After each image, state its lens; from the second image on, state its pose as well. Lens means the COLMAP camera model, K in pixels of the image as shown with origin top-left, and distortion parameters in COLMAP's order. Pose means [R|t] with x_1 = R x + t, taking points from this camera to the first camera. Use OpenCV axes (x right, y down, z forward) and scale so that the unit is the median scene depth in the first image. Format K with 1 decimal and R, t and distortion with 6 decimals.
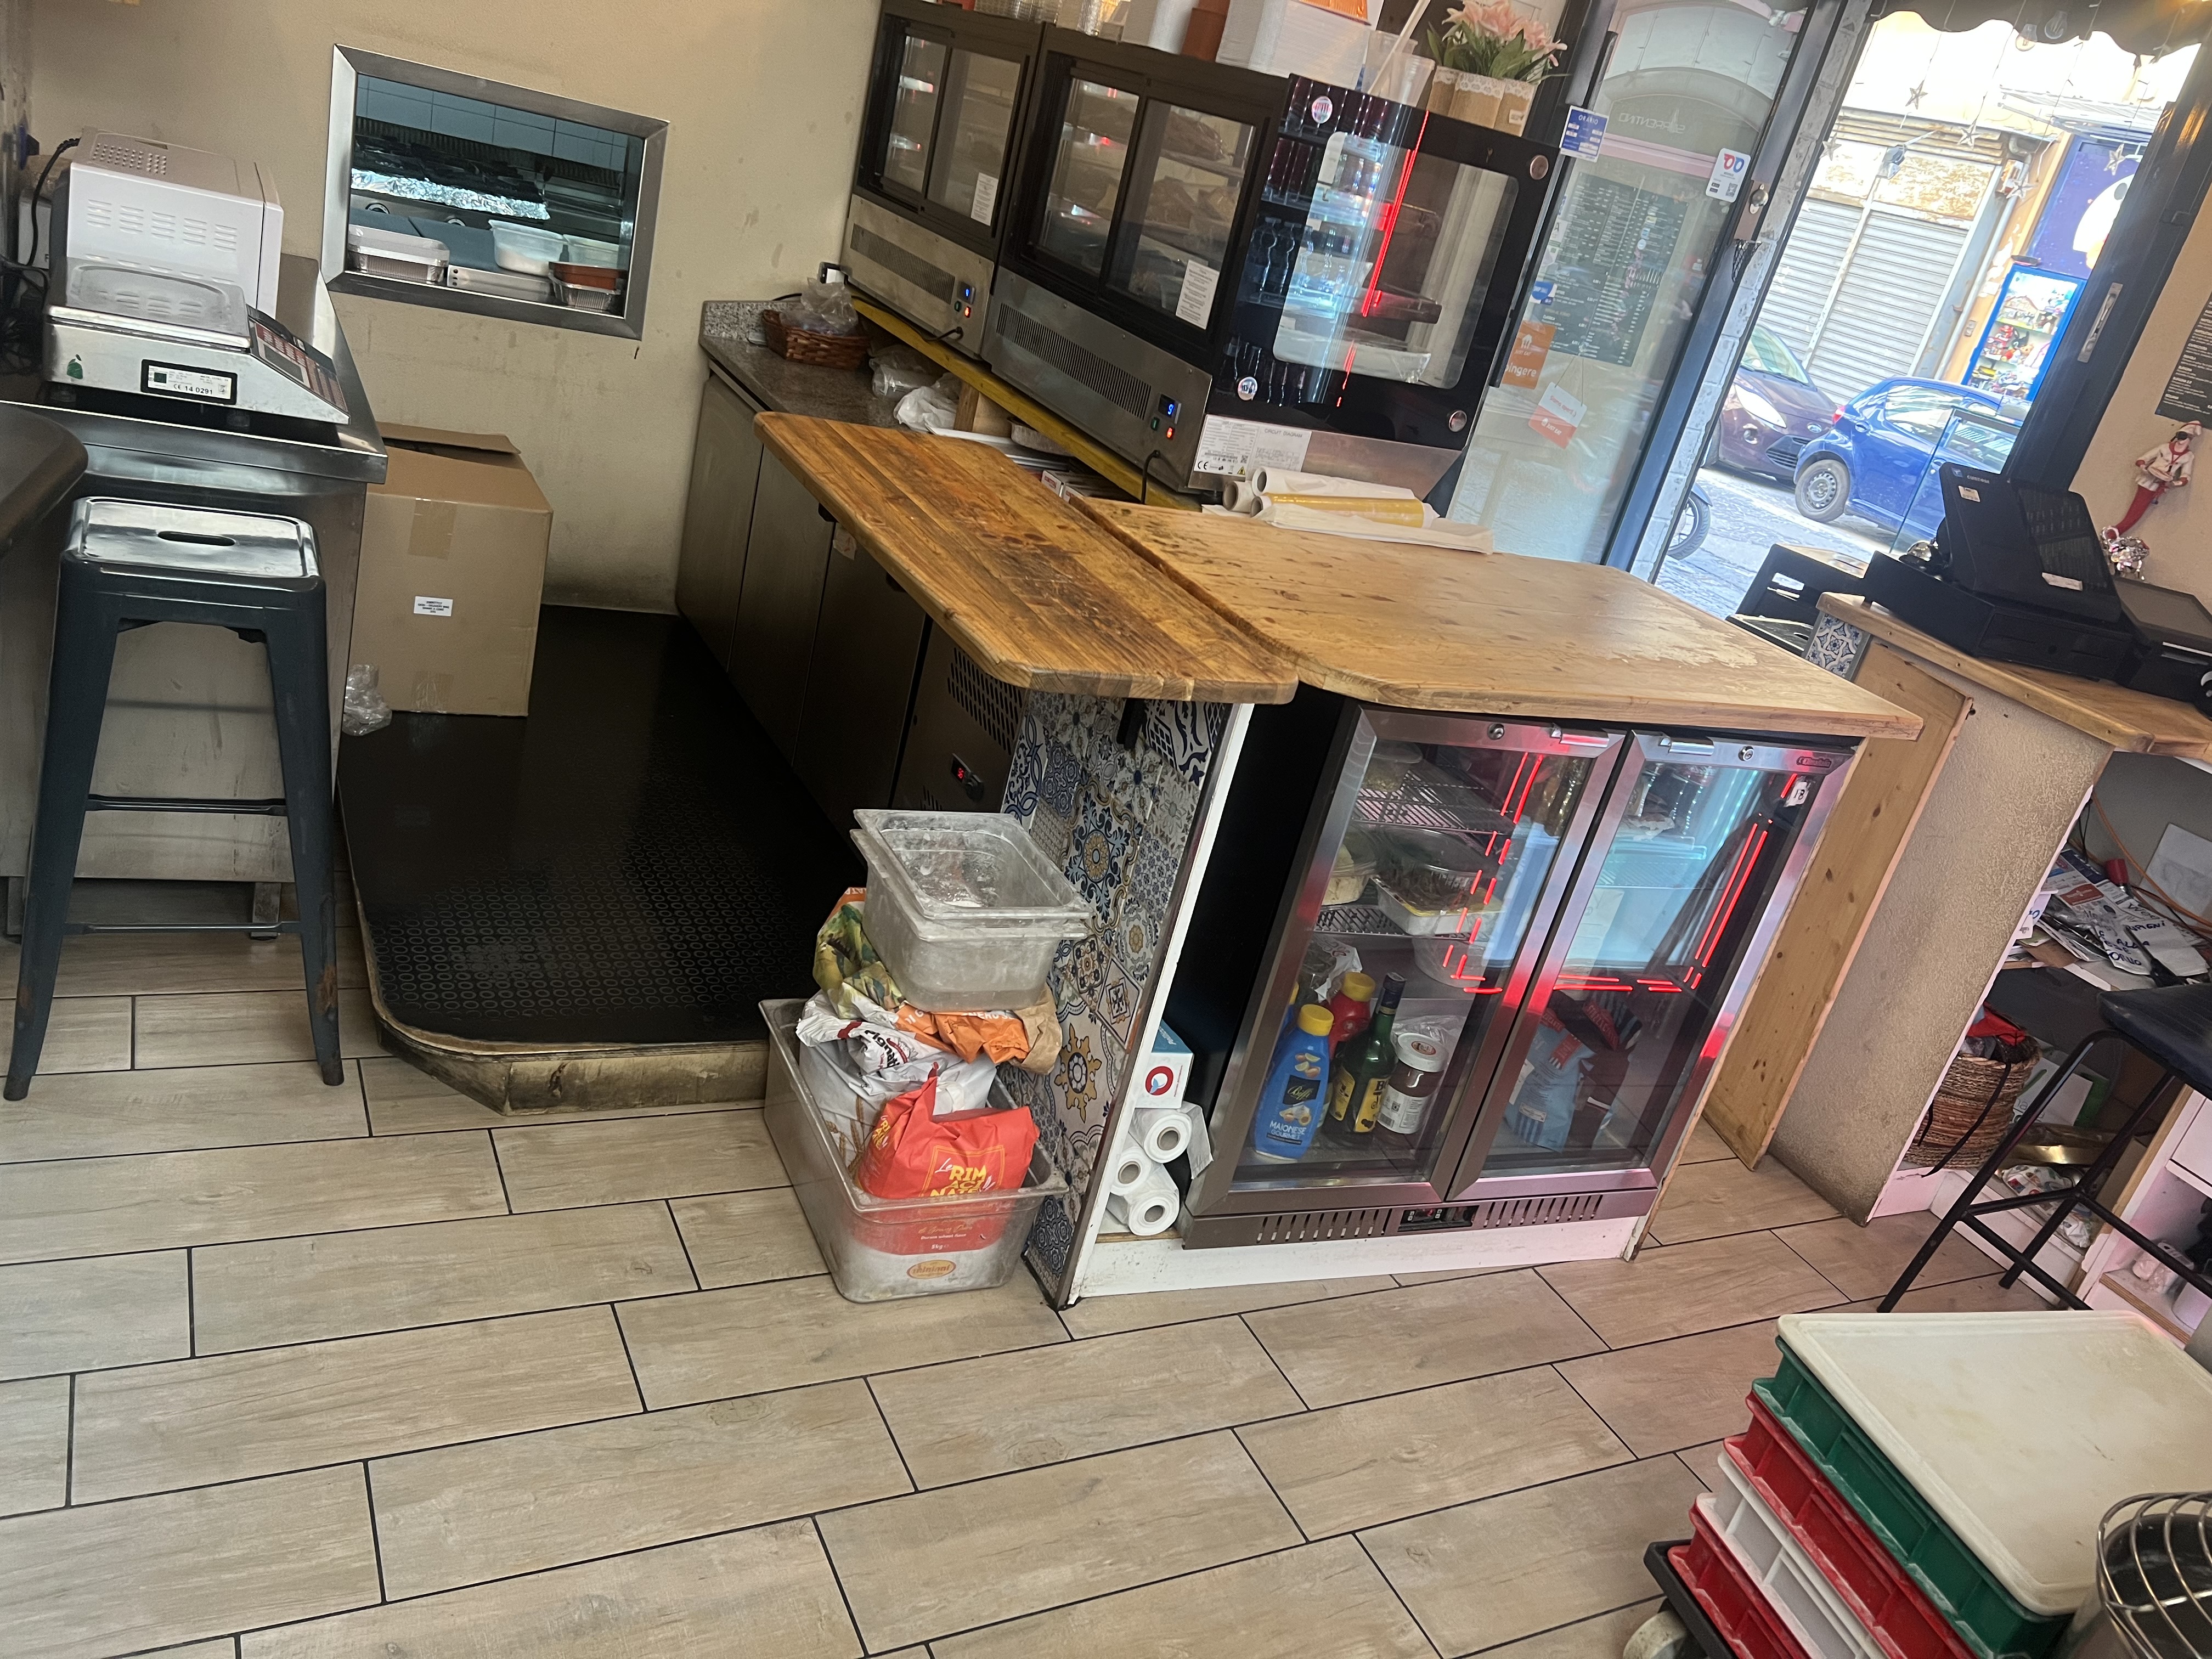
lens RADIAL K [[1660.2, 0, 1129.3], [0, 1660.2, 813.2], [0, 0, 1]] dist [0.064496, -0.073418]
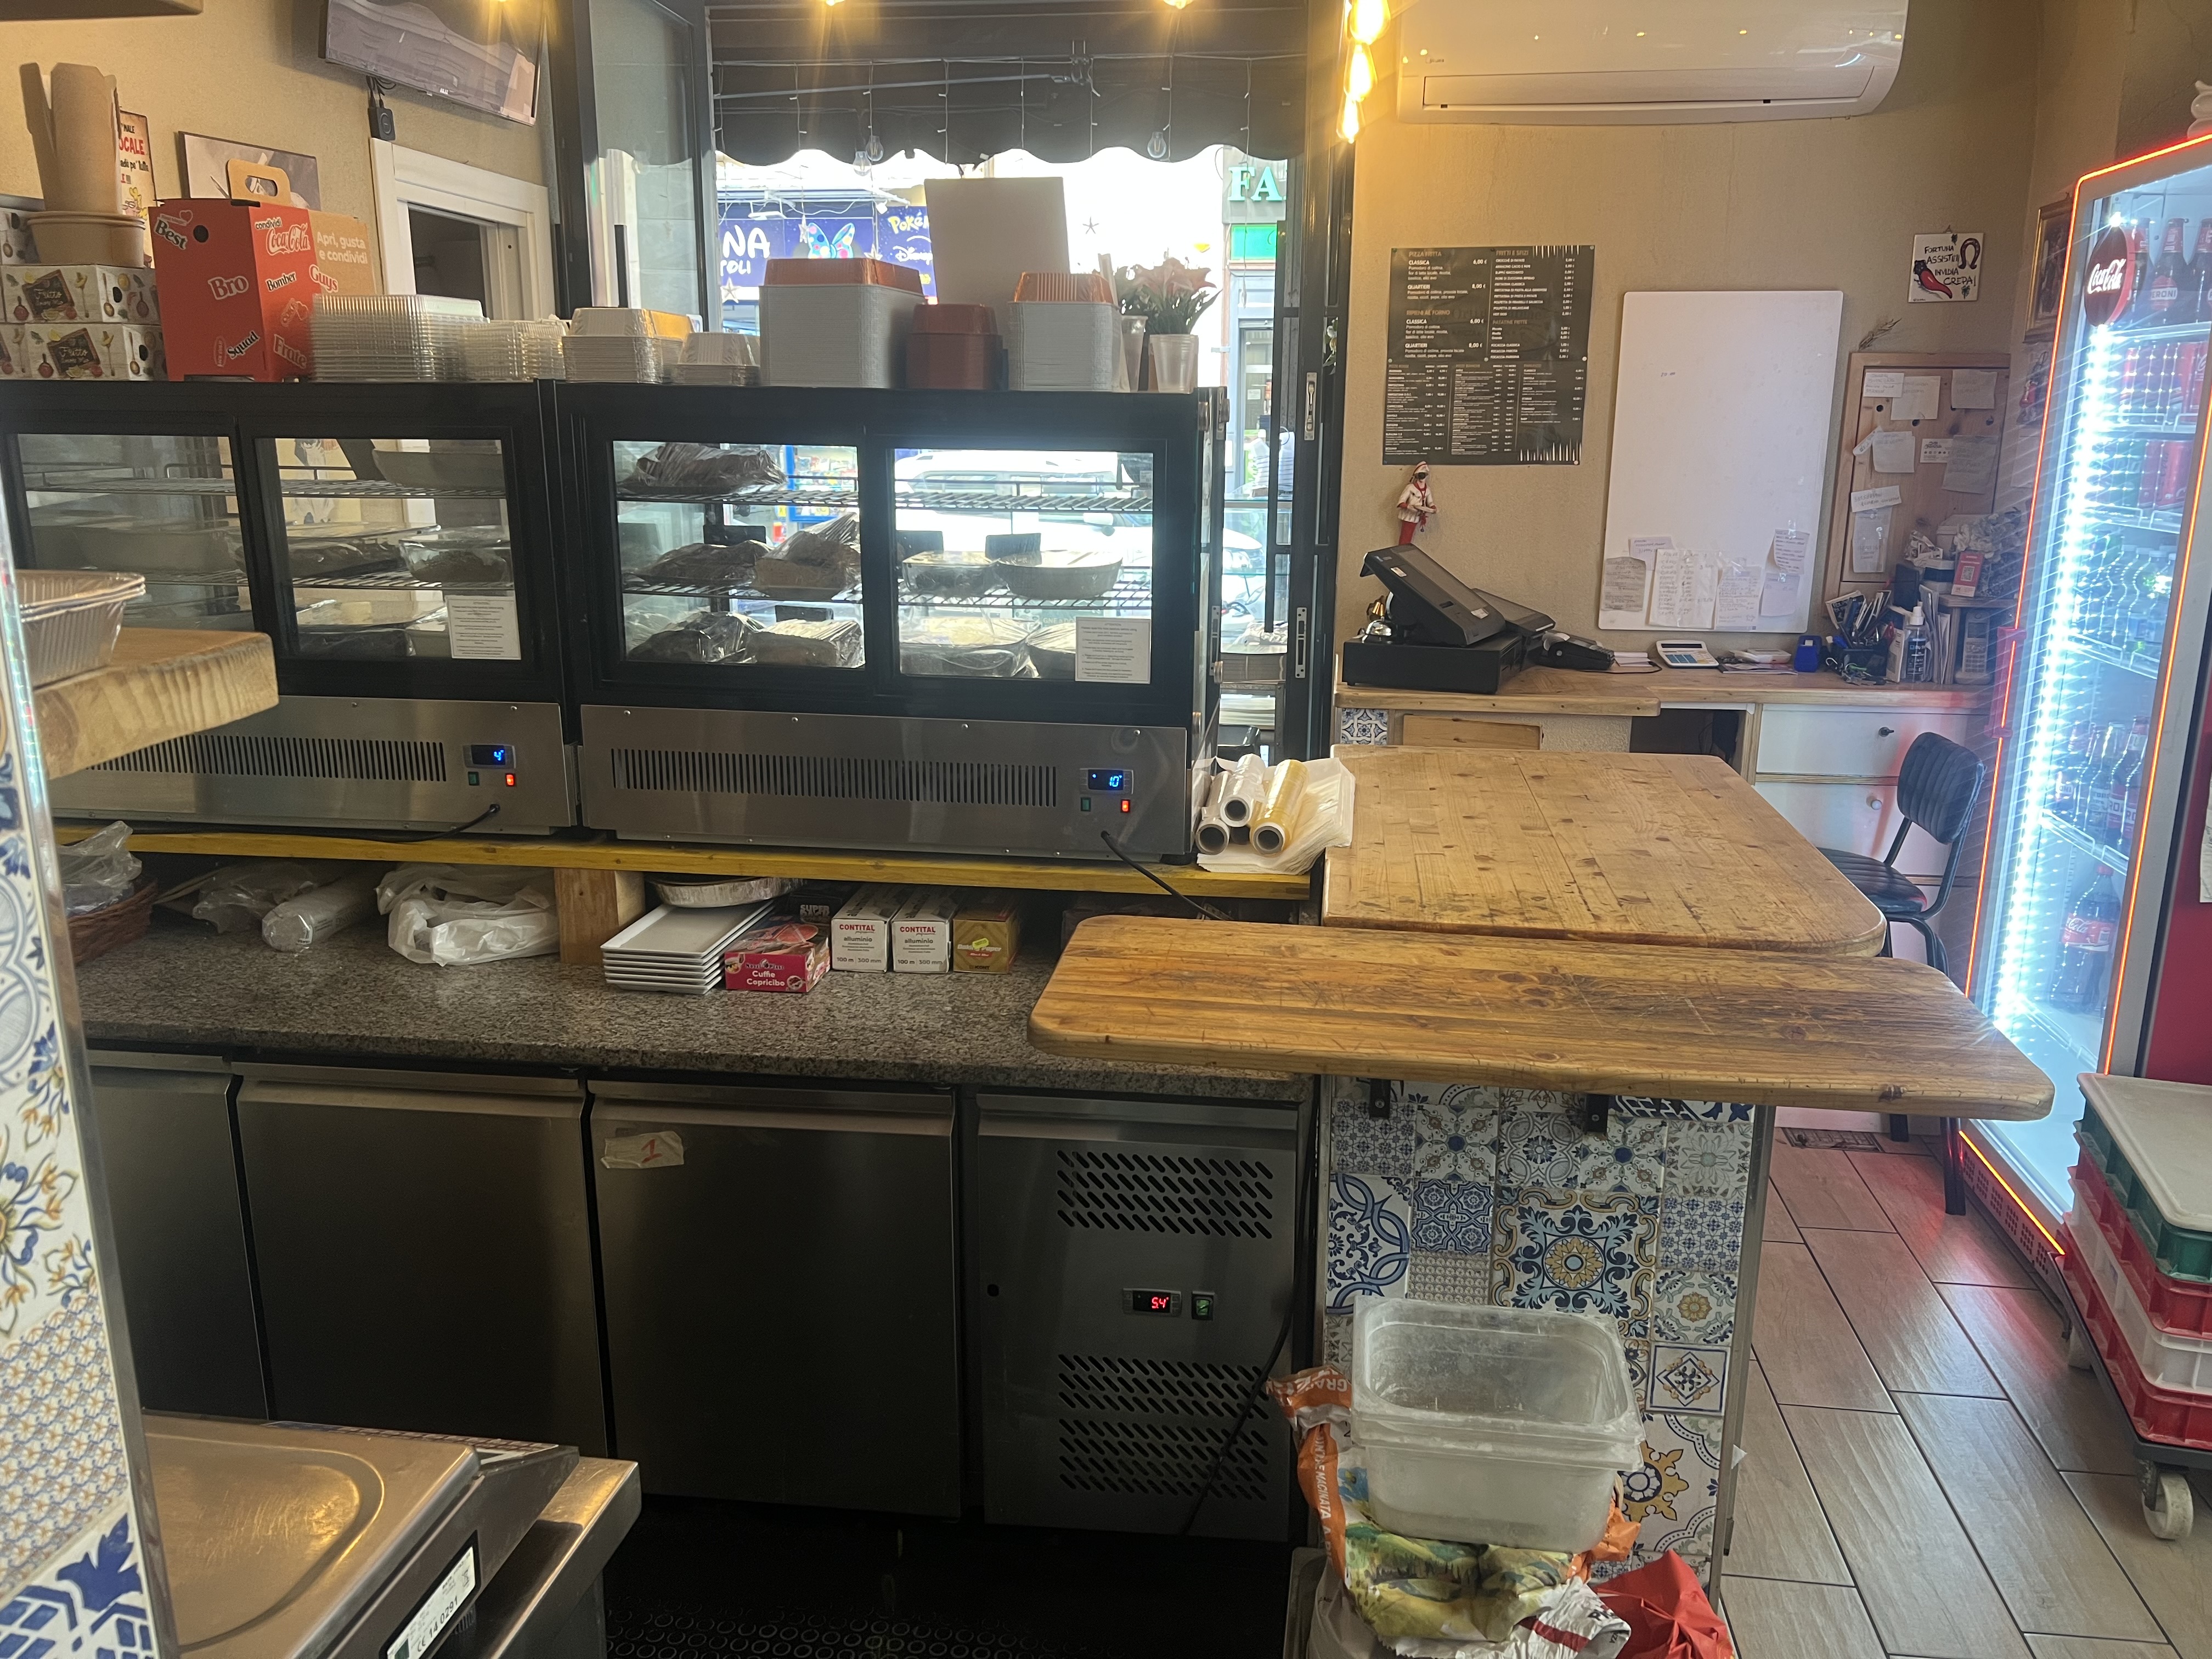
lens RADIAL K [[1660.2, 0, 1124.9], [0, 1660.2, 817.3], [0, 0, 1]] dist [0.064496, -0.073418]
pose [[0.559232, -0.422050, 0.713535, -0.617574], [0.439907, 0.880609, 0.176096, -0.398231], [-0.702667, 0.215411, 0.678128, 0.466147]]
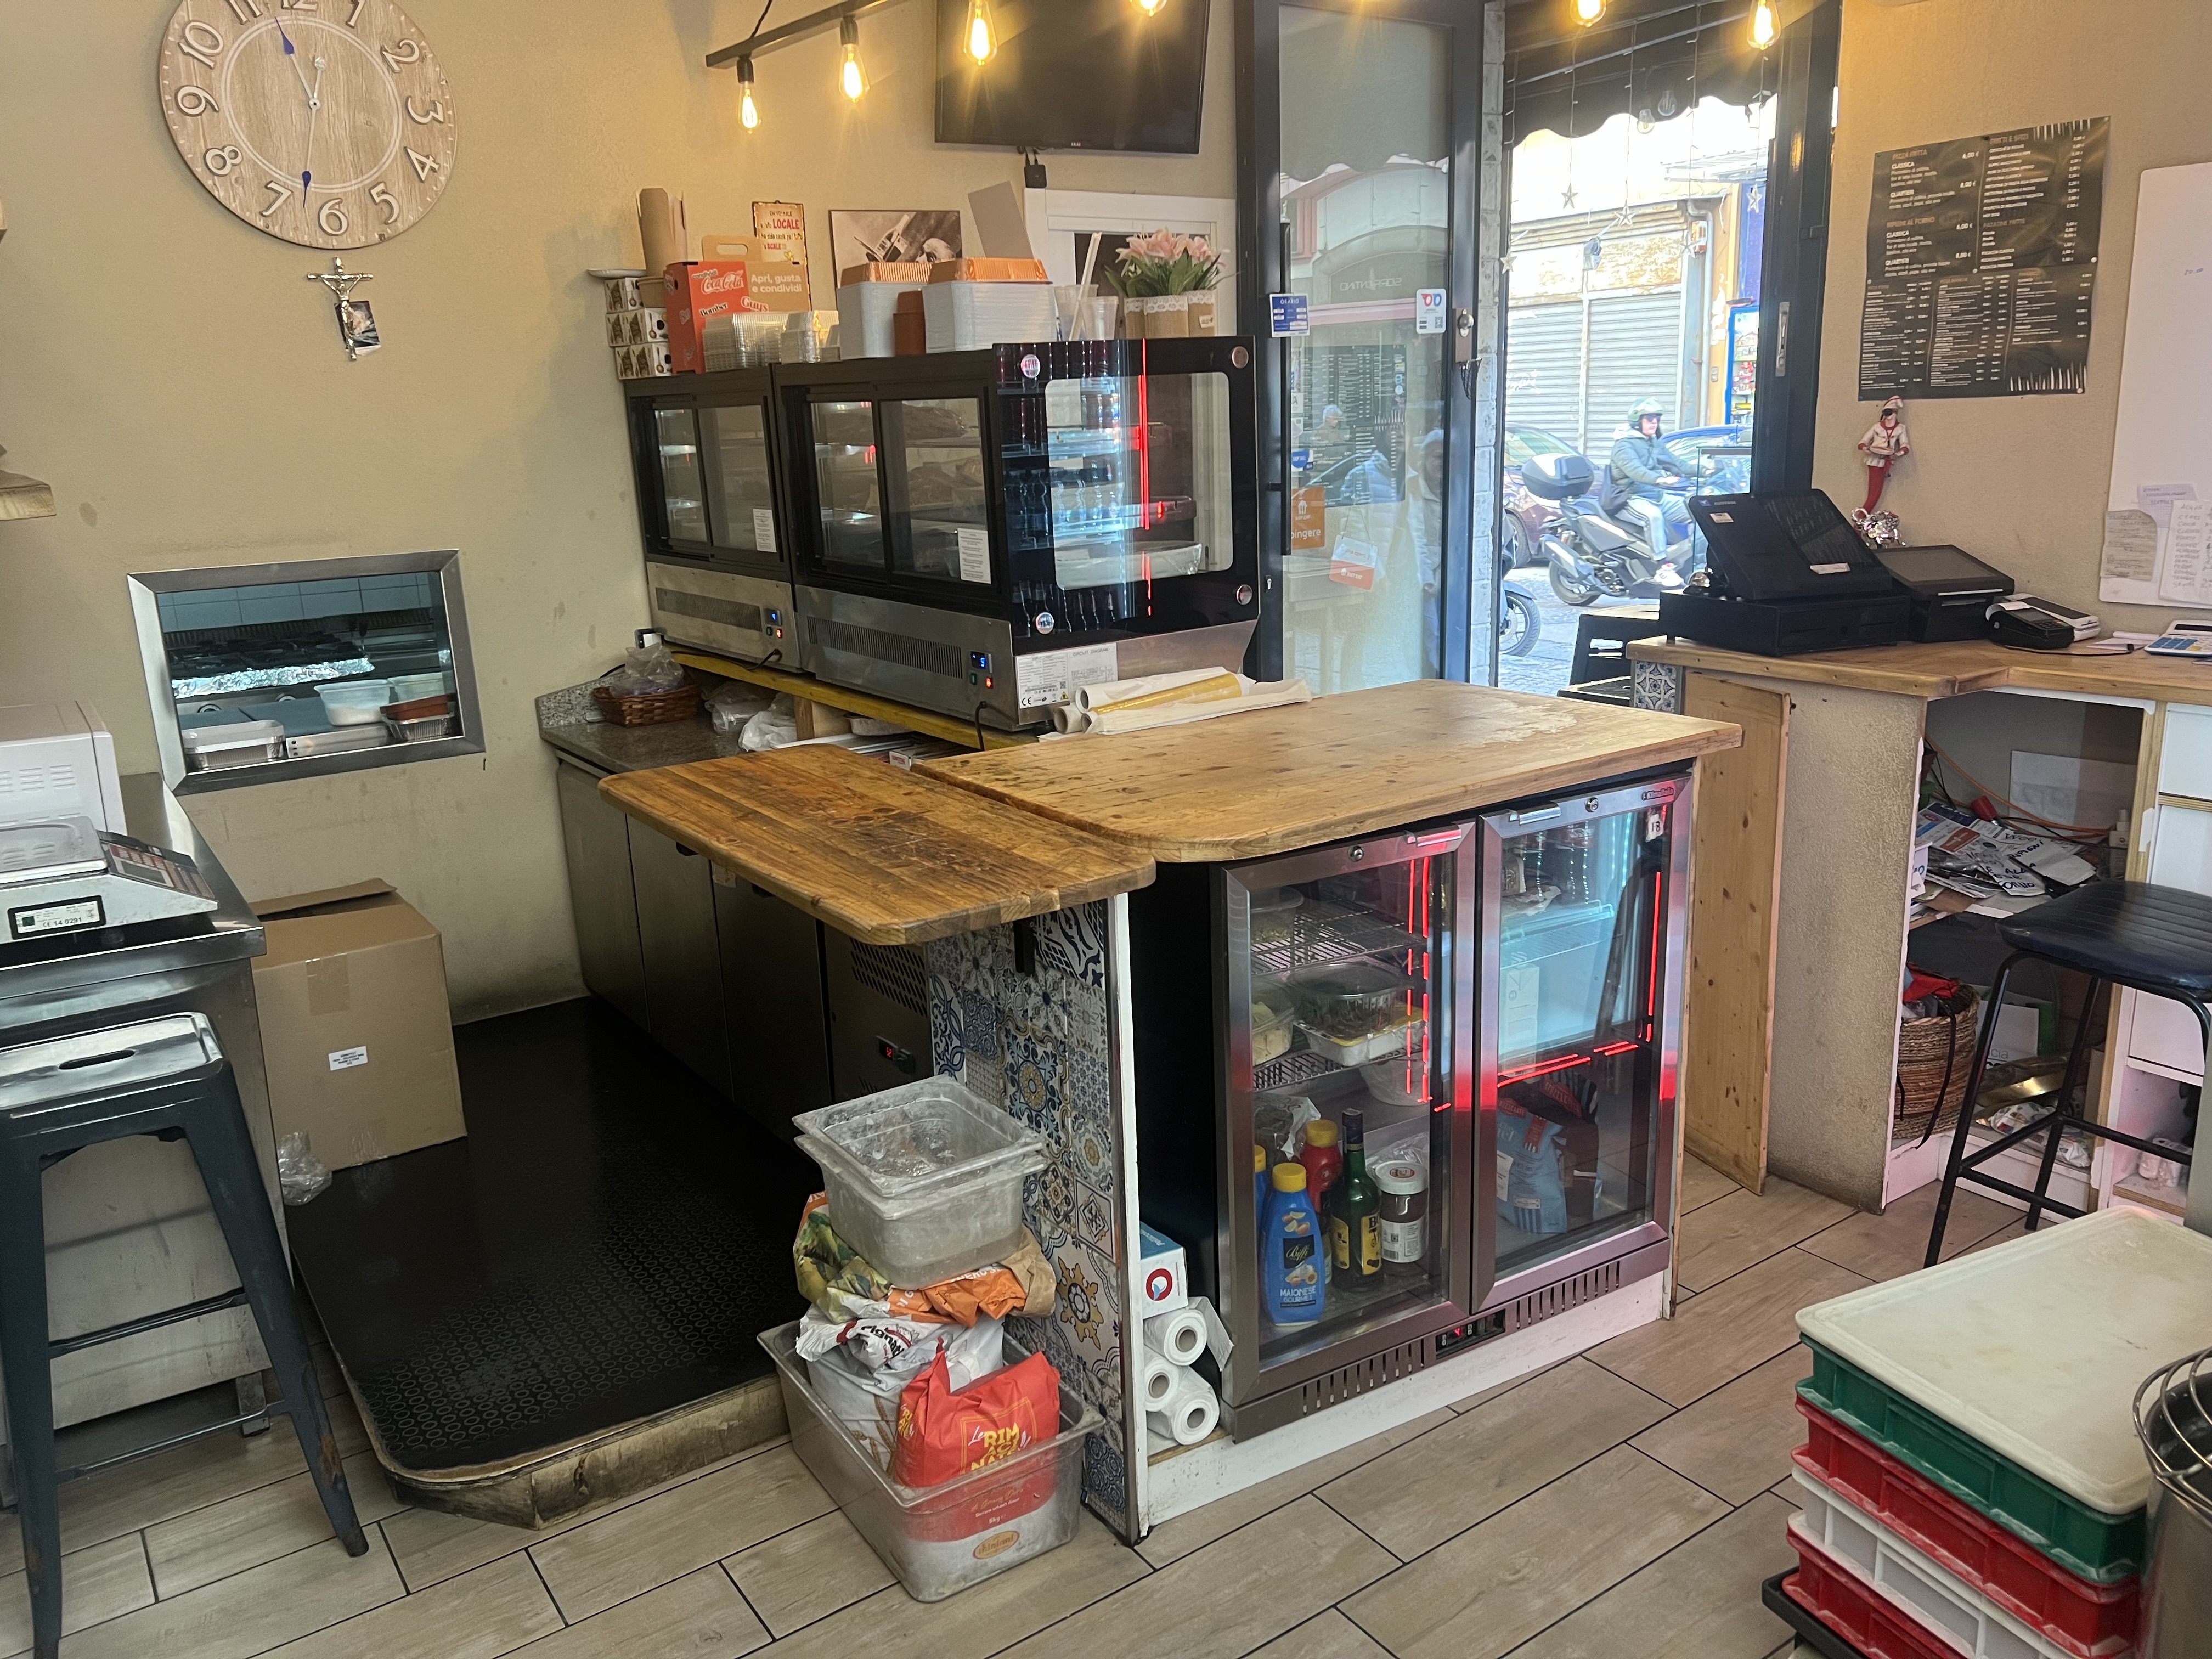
lens RADIAL K [[1660.2, 0, 1122.3], [0, 1660.2, 819.3], [0, 0, 1]] dist [0.064496, -0.073418]
pose [[0.952738, -0.299118, 0.053090, 0.025049], [0.303600, 0.943702, -0.131350, 0.019881], [-0.010813, 0.141260, 0.989913, -0.035433]]
